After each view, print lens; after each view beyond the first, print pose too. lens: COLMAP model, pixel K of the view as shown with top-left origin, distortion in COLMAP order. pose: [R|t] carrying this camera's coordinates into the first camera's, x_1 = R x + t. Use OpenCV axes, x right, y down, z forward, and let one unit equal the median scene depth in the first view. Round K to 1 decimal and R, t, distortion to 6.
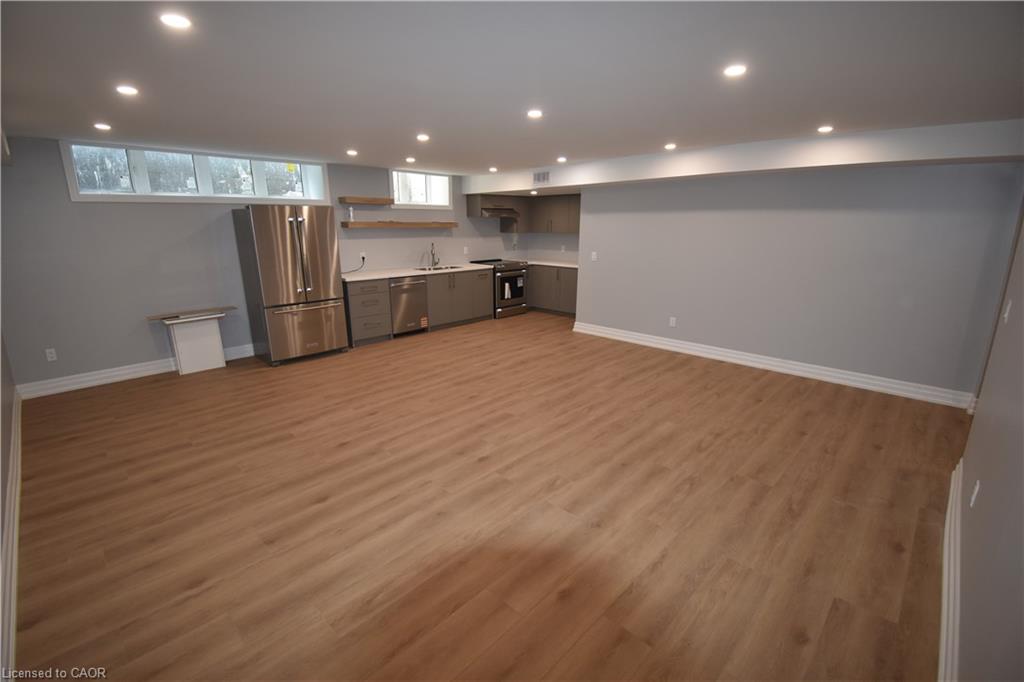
lens RADIAL K [[452.6, 0, 516.8], [0, 452.6, 340.8], [0, 0, 1]] dist [0.003467, -0.014471]
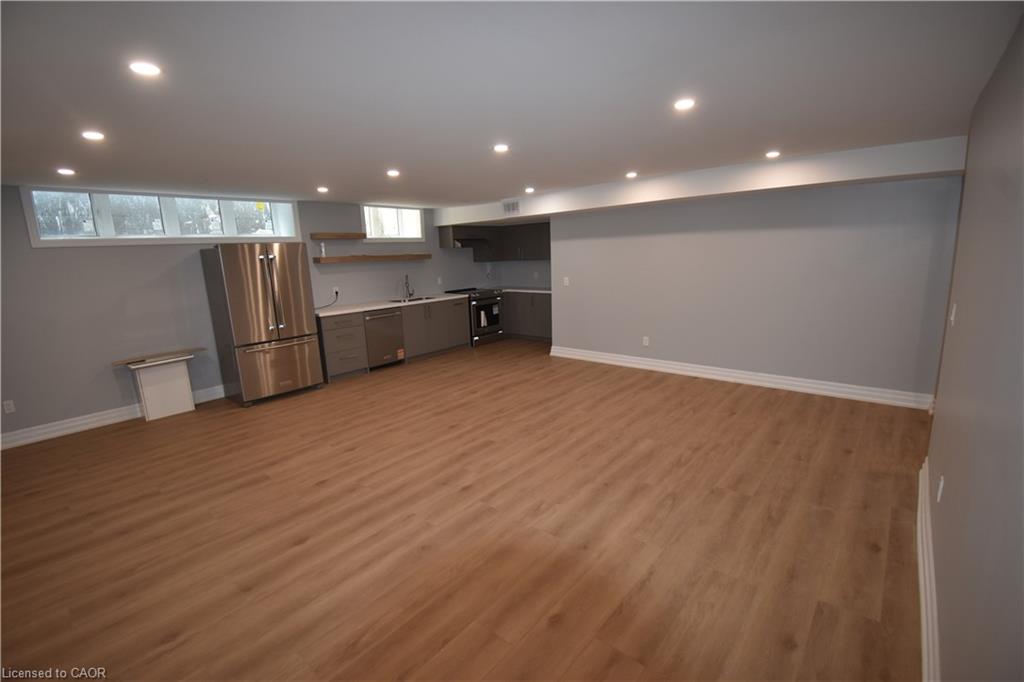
lens RADIAL K [[452.6, 0, 519.3], [0, 452.6, 339.1], [0, 0, 1]] dist [0.003467, -0.014471]
pose [[0.997227, -0.048849, 0.056145, 0.000769], [0.052327, 0.996688, -0.062245, 0.002473], [-0.052918, 0.065010, 0.996480, -0.007927]]
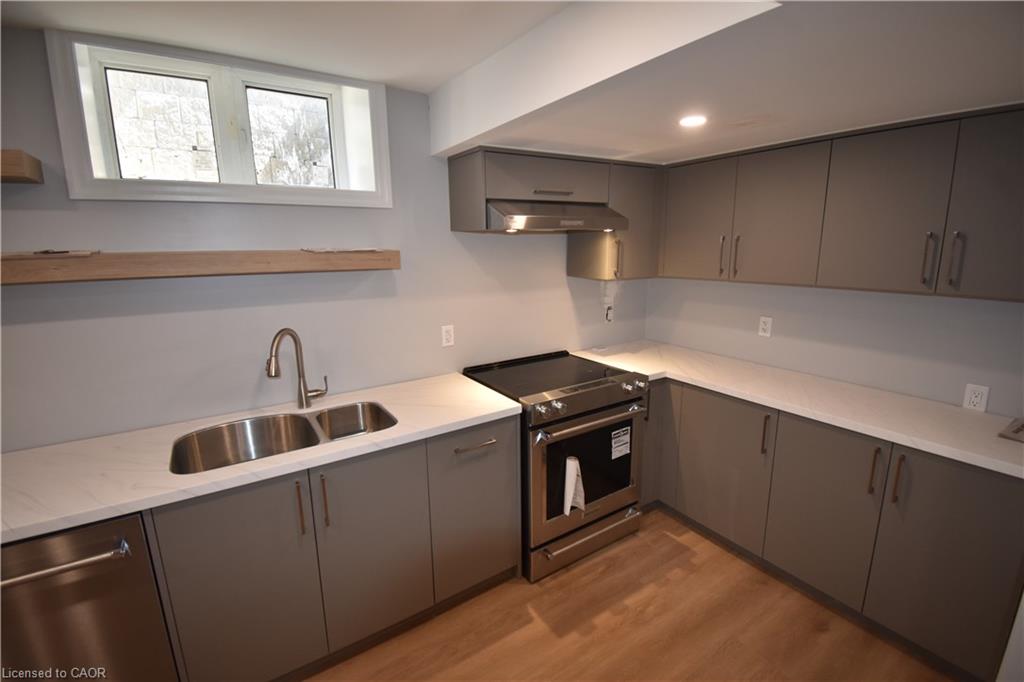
lens RADIAL K [[452.6, 0, 511.4], [0, 452.6, 335.7], [0, 0, 1]] dist [0.003467, -0.014471]
pose [[0.972922, 0.033021, -0.228763, 0.004886], [-0.044785, 0.997917, -0.046423, -0.281784], [0.226753, 0.055411, 0.972375, 1.058860]]
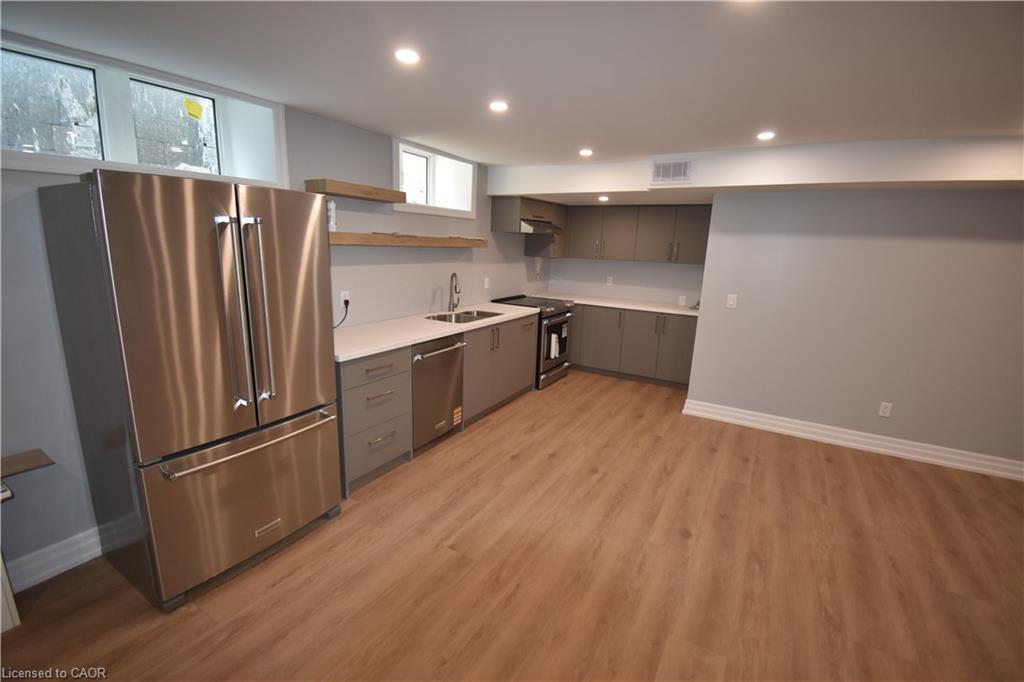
lens RADIAL K [[452.6, 0, 513.1], [0, 452.6, 339.1], [0, 0, 1]] dist [0.003467, -0.014471]
pose [[0.971187, -0.016687, 0.237732, -0.346334], [0.026385, 0.998942, -0.037669, -0.144936], [-0.236852, 0.042856, 0.970600, 0.568649]]
